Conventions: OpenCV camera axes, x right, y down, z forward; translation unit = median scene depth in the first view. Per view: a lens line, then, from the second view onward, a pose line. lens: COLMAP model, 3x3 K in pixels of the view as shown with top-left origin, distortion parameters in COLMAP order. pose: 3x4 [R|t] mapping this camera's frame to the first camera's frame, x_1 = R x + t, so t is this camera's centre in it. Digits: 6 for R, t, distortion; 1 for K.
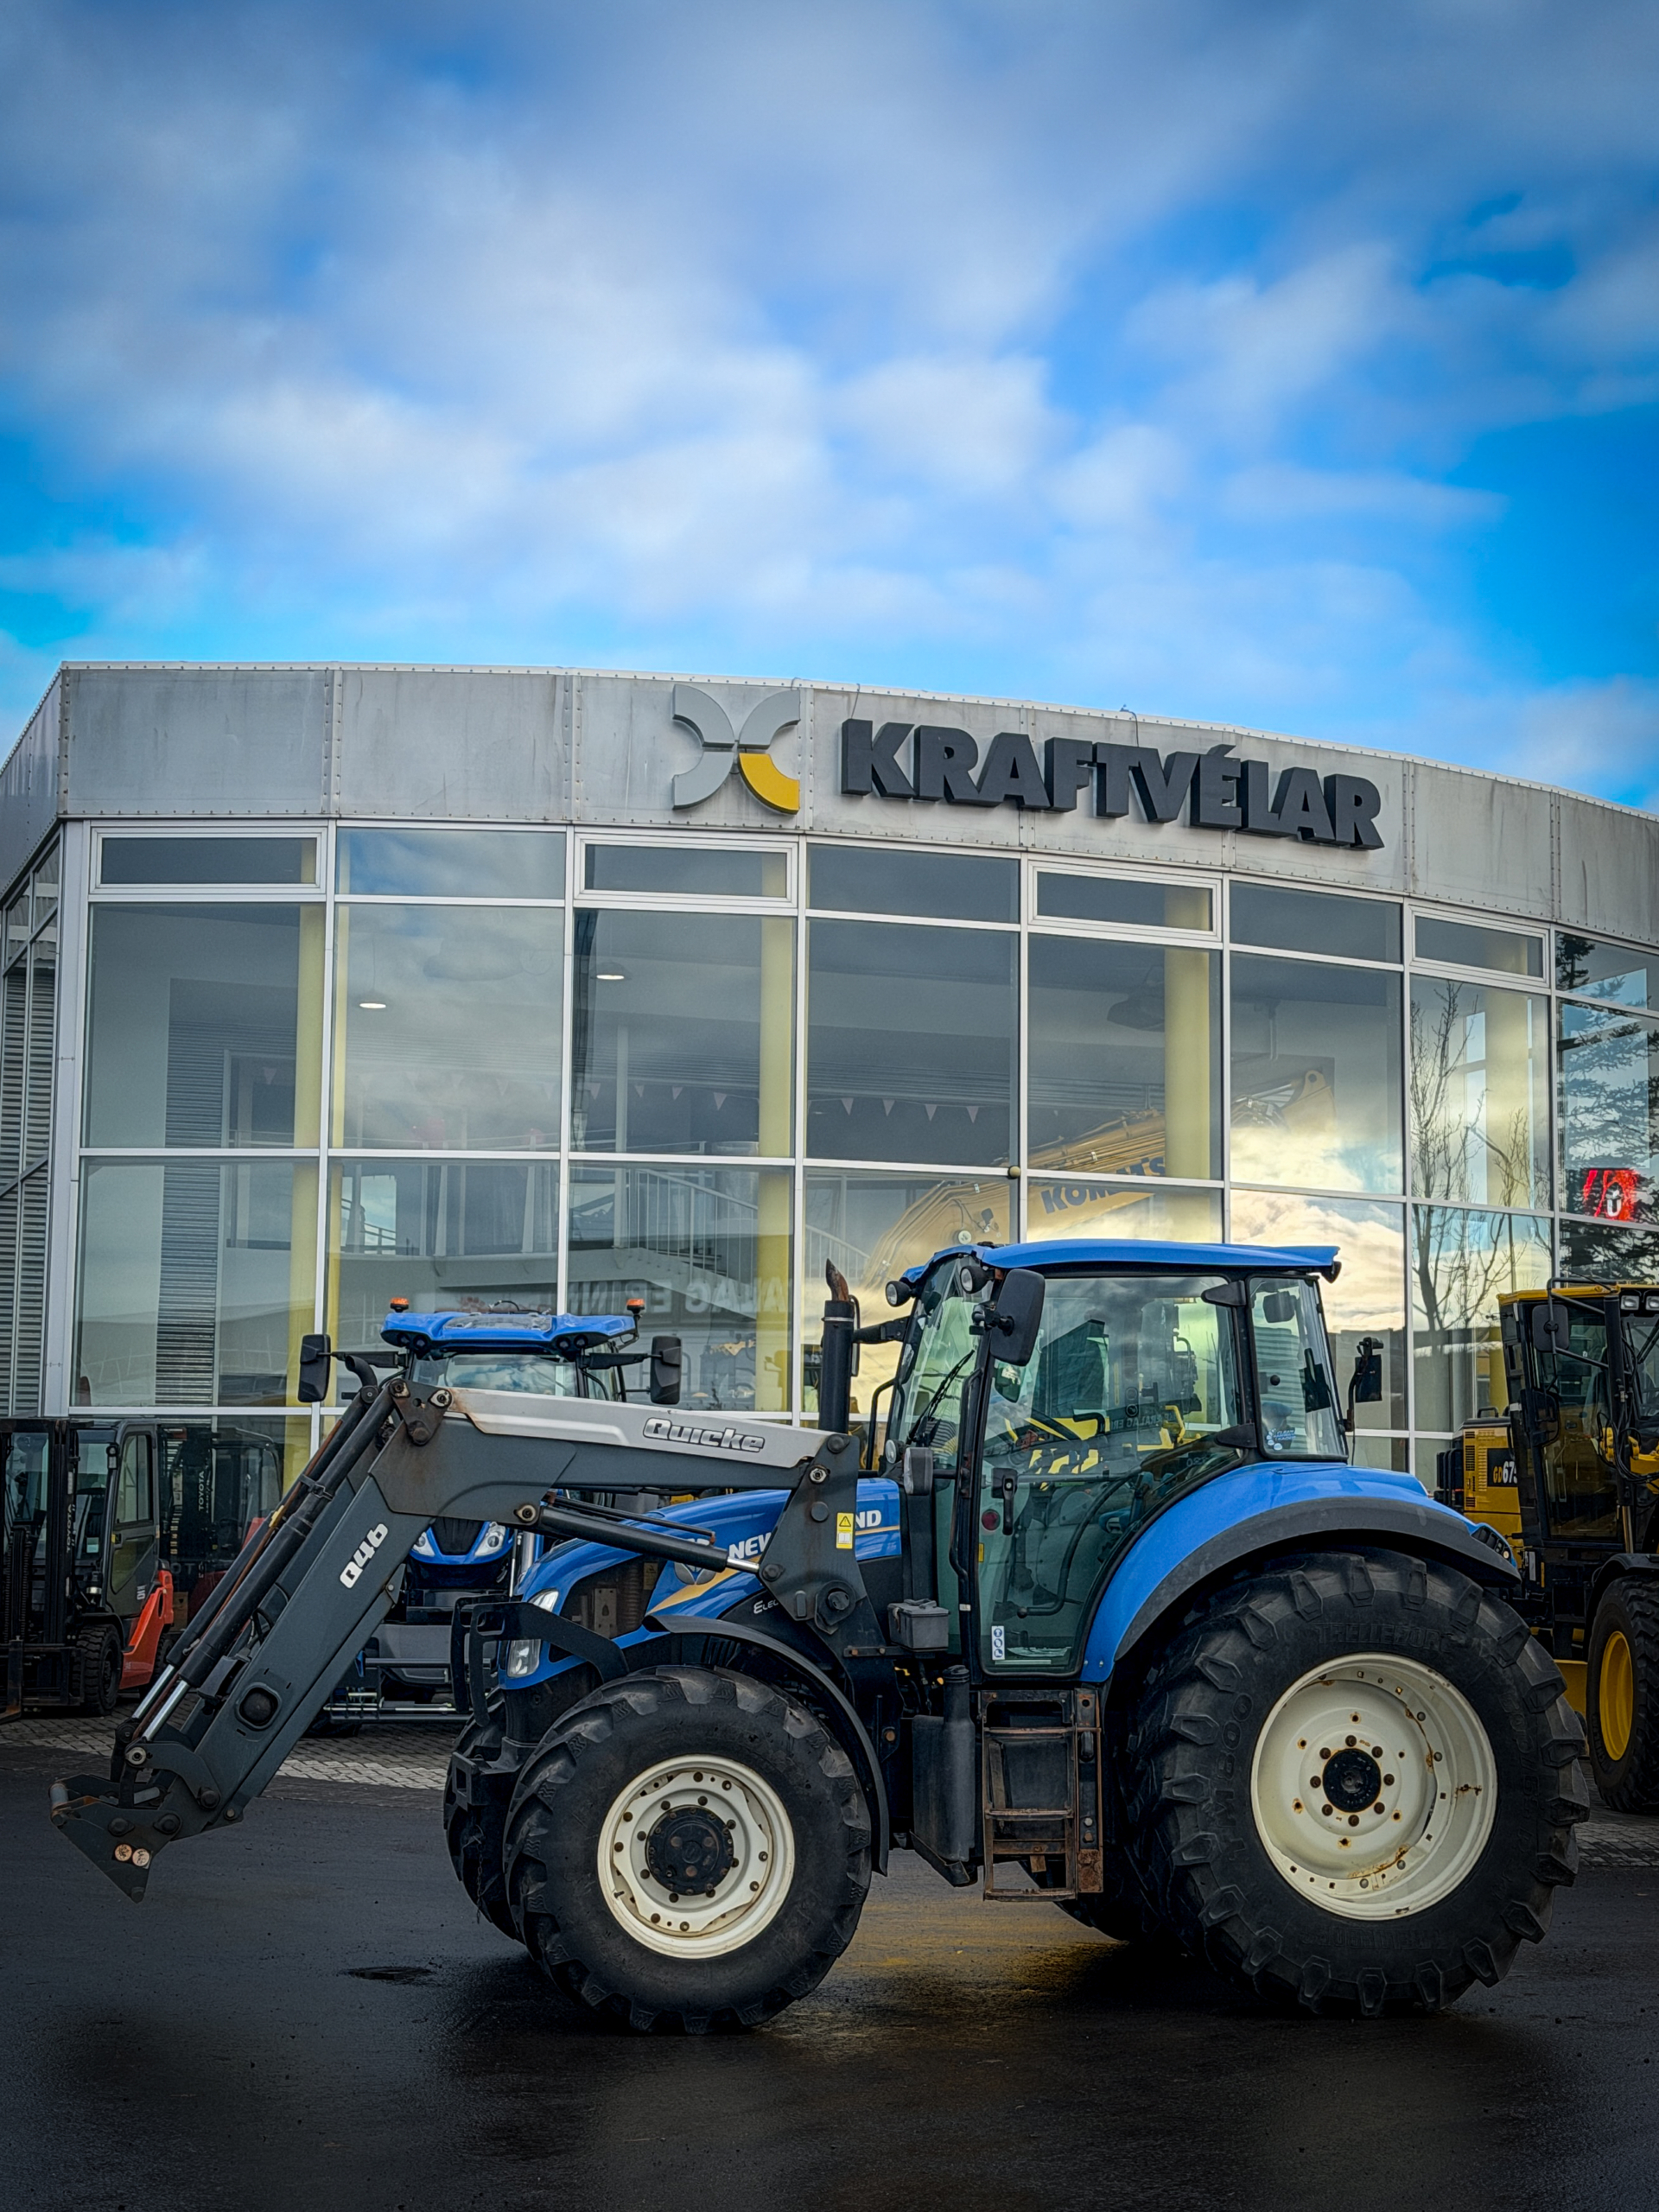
lens RADIAL K [[3102.0, 0, 829.5], [0, 3102.0, 1103.2], [0, 0, 1]] dist [0.043248, 0.000000]
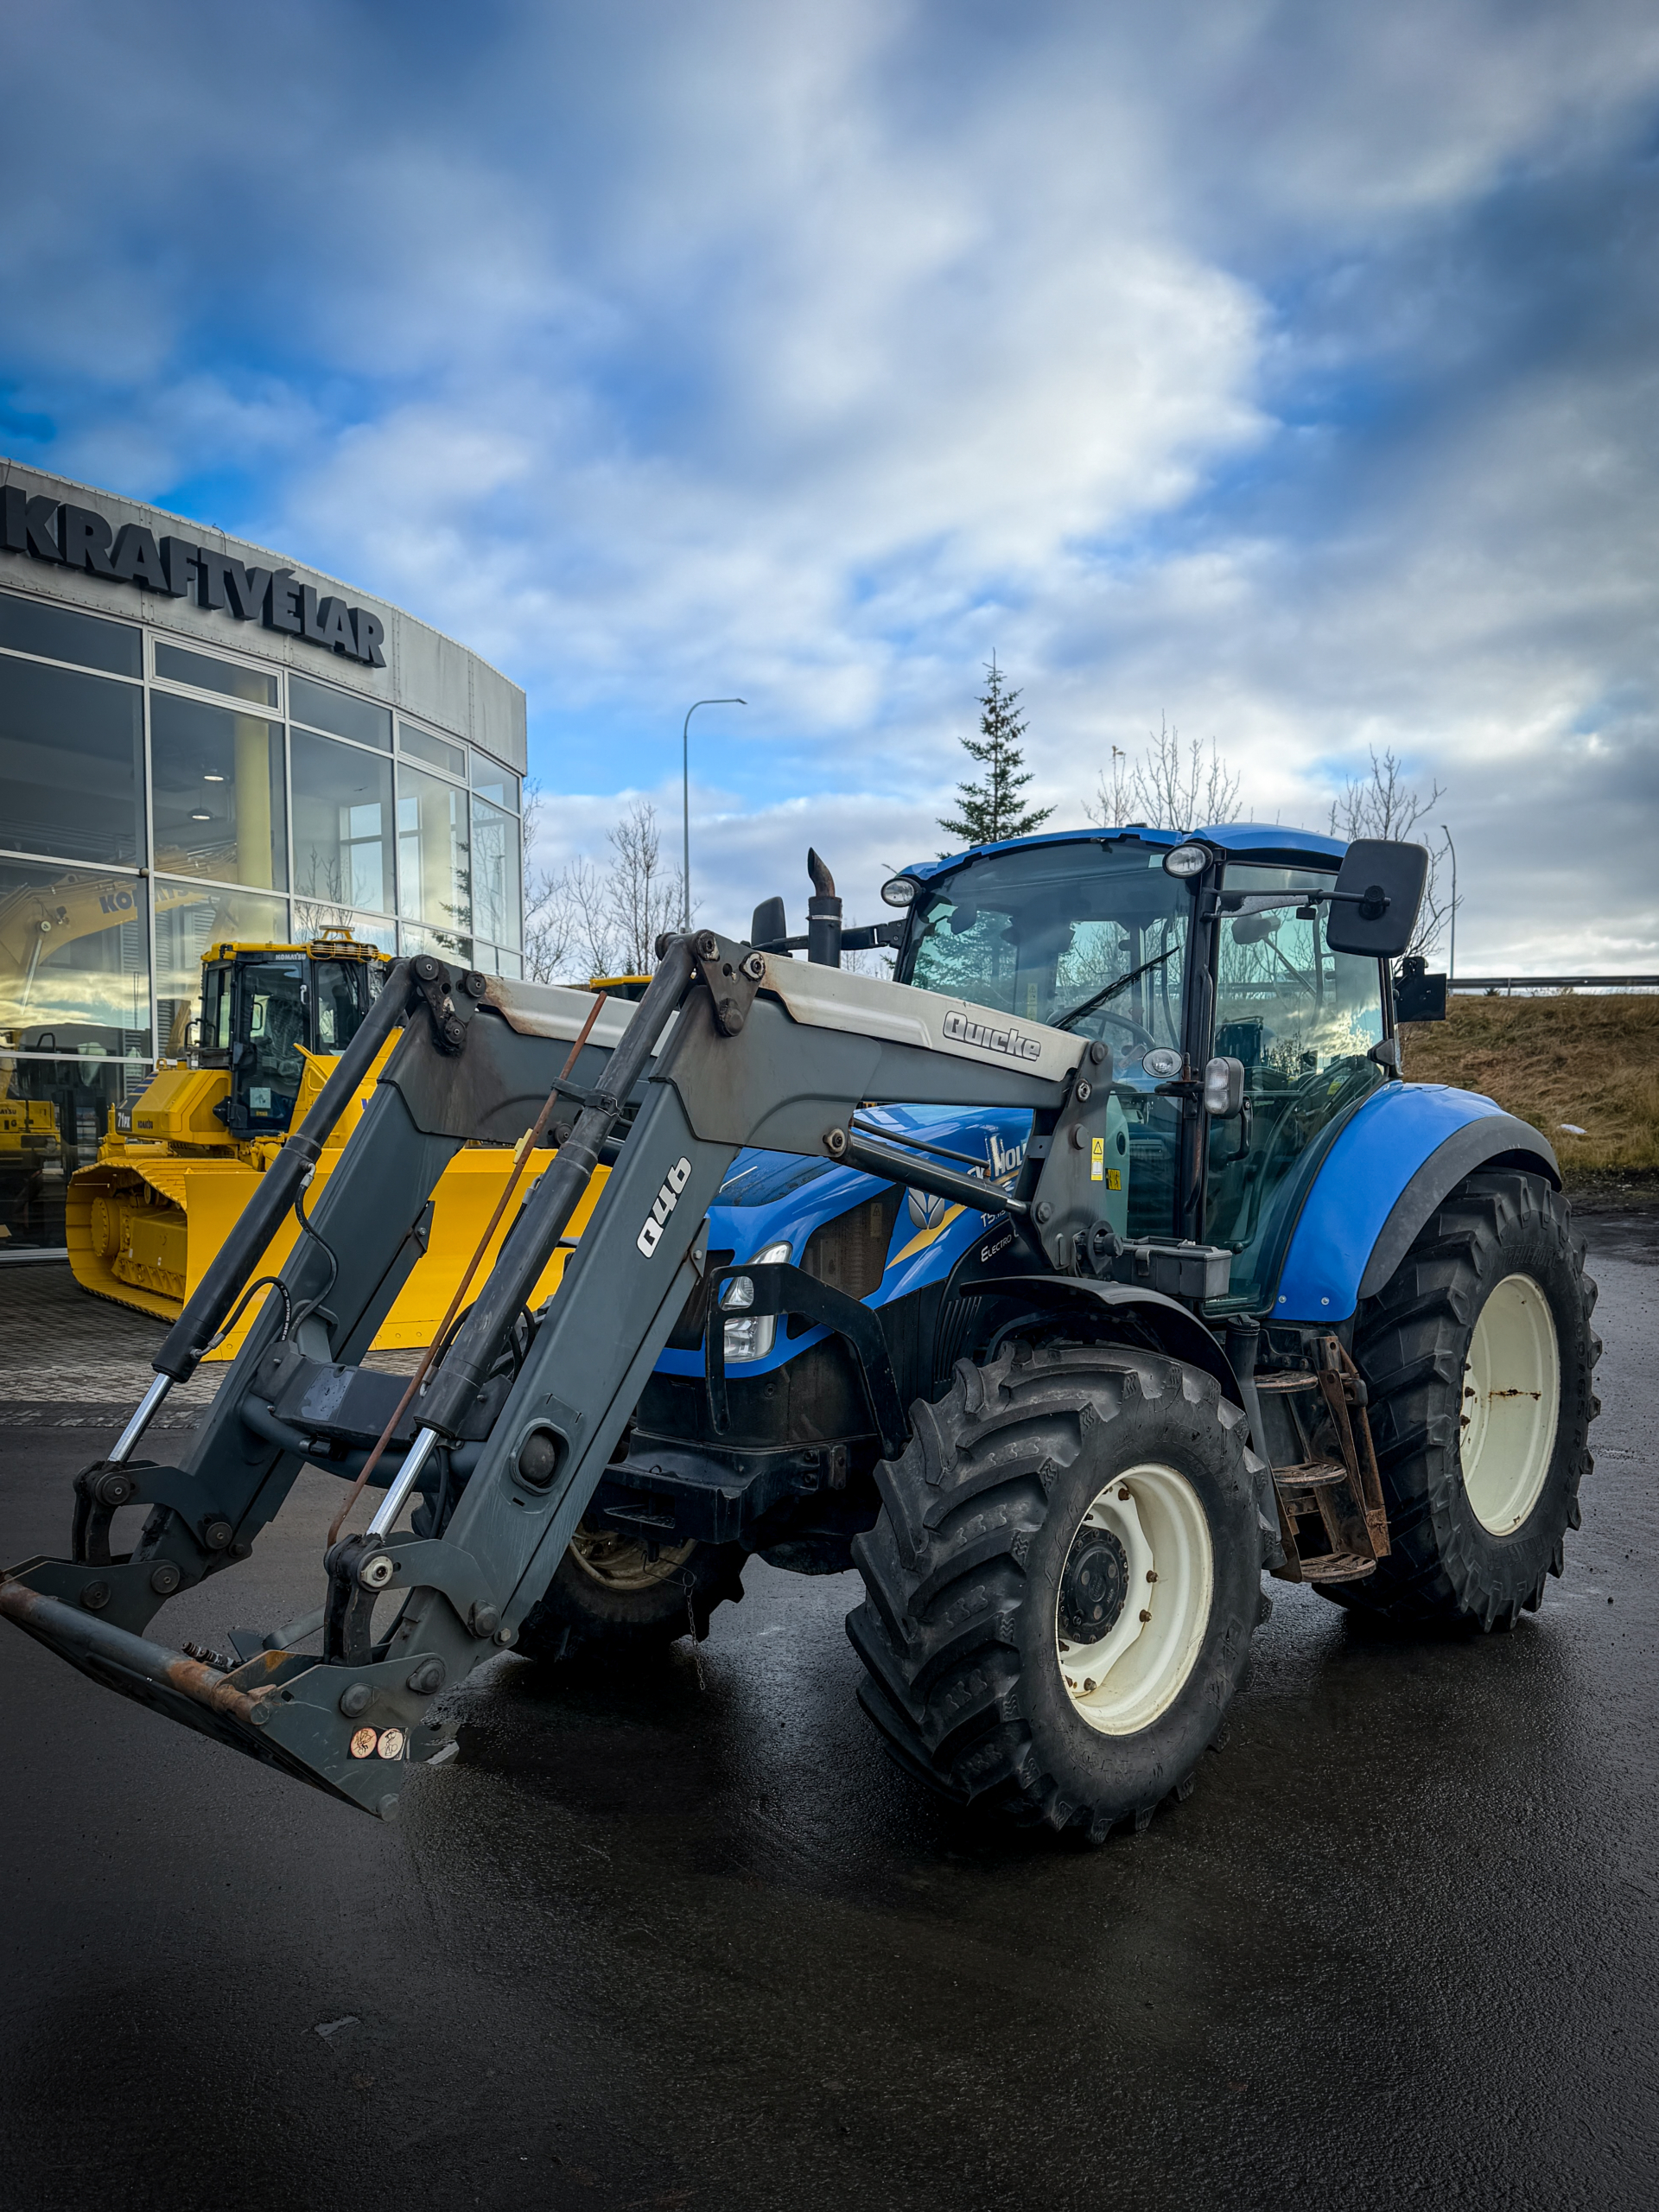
lens RADIAL K [[1701.0, 0, 812.0], [0, 1701.0, 1173.5], [0, 0, 1]] dist [0.011291, -0.000639]
pose [[0.832242, -0.016144, 0.554177, -0.307934], [-0.071274, 0.988166, 0.135823, 0.086576], [-0.549812, -0.152537, 0.821243, 0.676650]]
